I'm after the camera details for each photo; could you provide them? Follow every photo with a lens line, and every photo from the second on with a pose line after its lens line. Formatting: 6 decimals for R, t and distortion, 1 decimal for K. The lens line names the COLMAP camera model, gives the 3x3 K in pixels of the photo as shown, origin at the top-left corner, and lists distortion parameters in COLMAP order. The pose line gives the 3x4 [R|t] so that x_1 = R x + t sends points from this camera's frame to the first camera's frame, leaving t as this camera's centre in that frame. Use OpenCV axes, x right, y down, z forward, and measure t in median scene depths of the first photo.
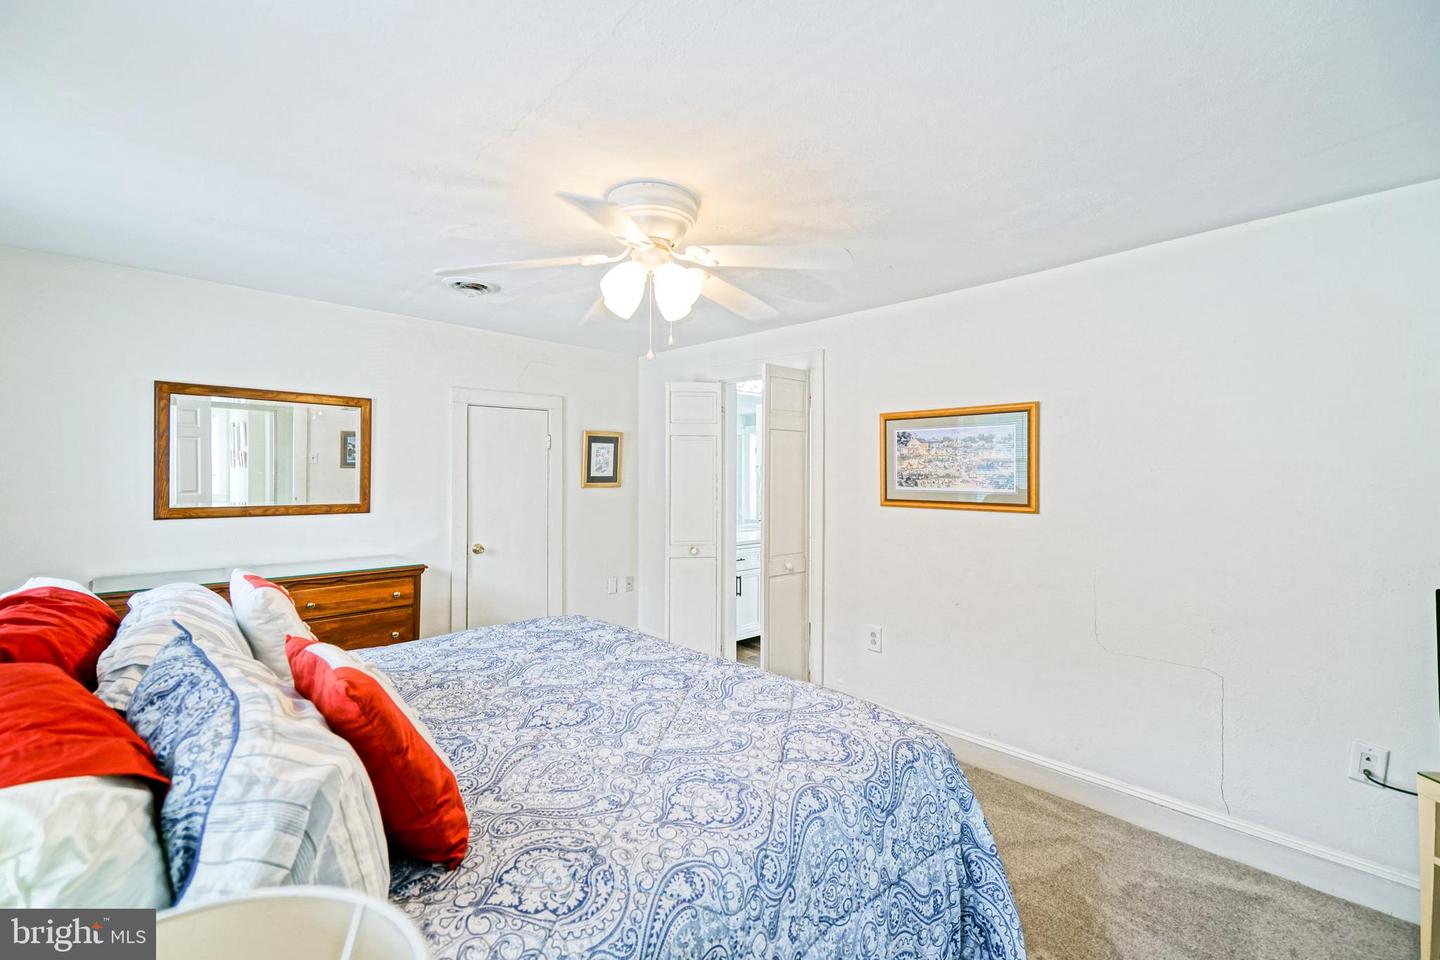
lens RADIAL K [[644.6, 0, 718.7], [0, 644.6, 476.1], [0, 0, 1]] dist [0.042439, -0.006082]
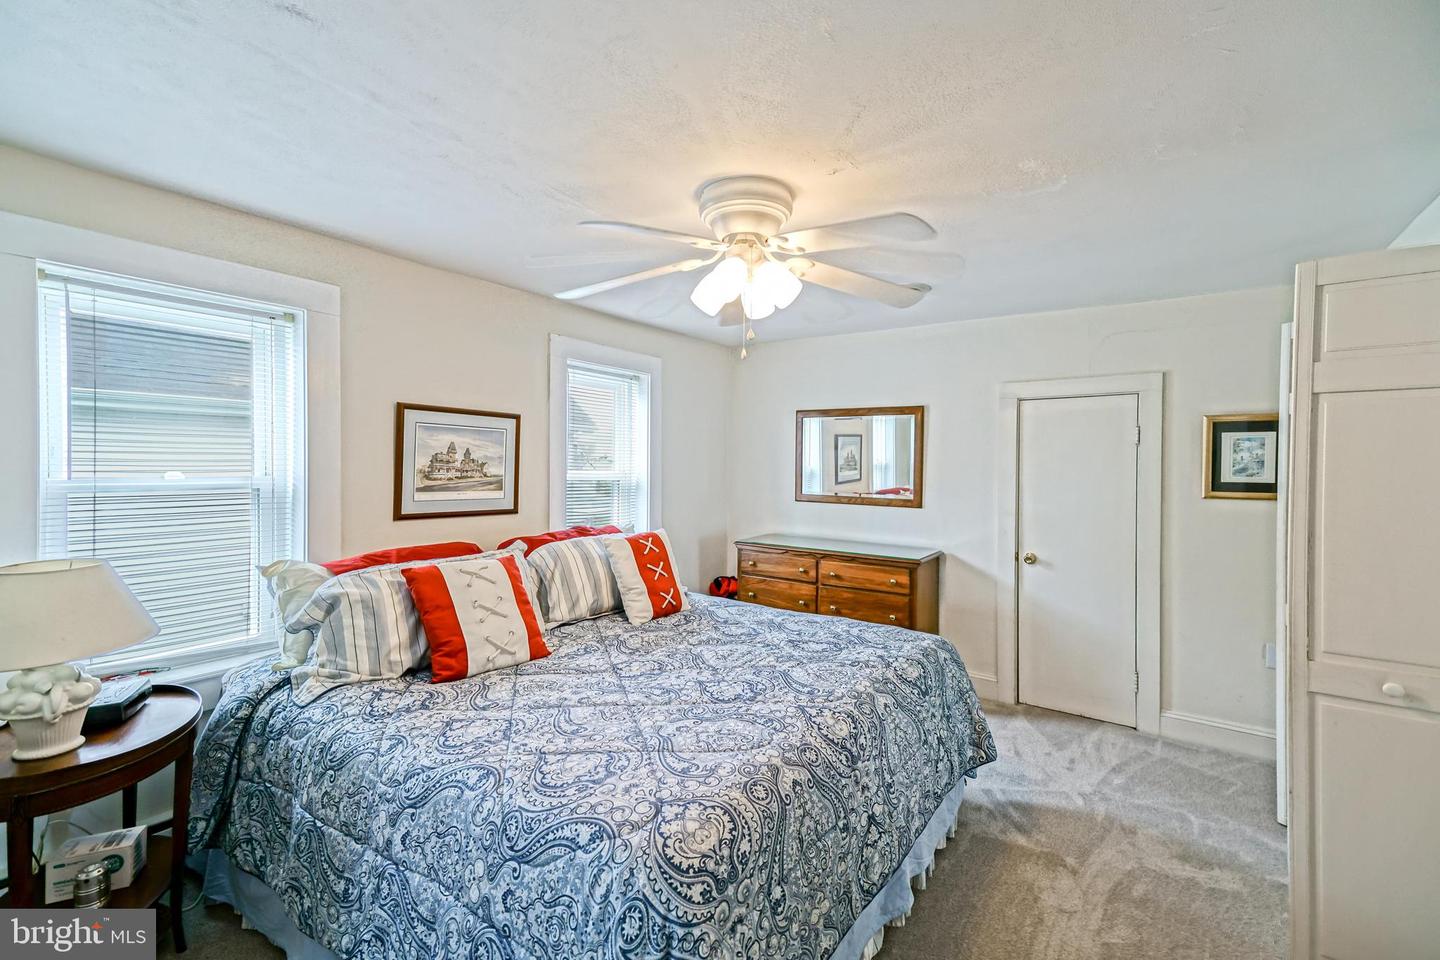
lens RADIAL K [[644.6, 0, 713.1], [0, 644.6, 466.4], [0, 0, 1]] dist [0.042439, -0.006082]
pose [[0.197955, 0.004412, -0.980201, 0.873757], [-0.016838, 0.999858, 0.001100, -0.018284], [0.980066, 0.016287, 0.198001, 0.791109]]
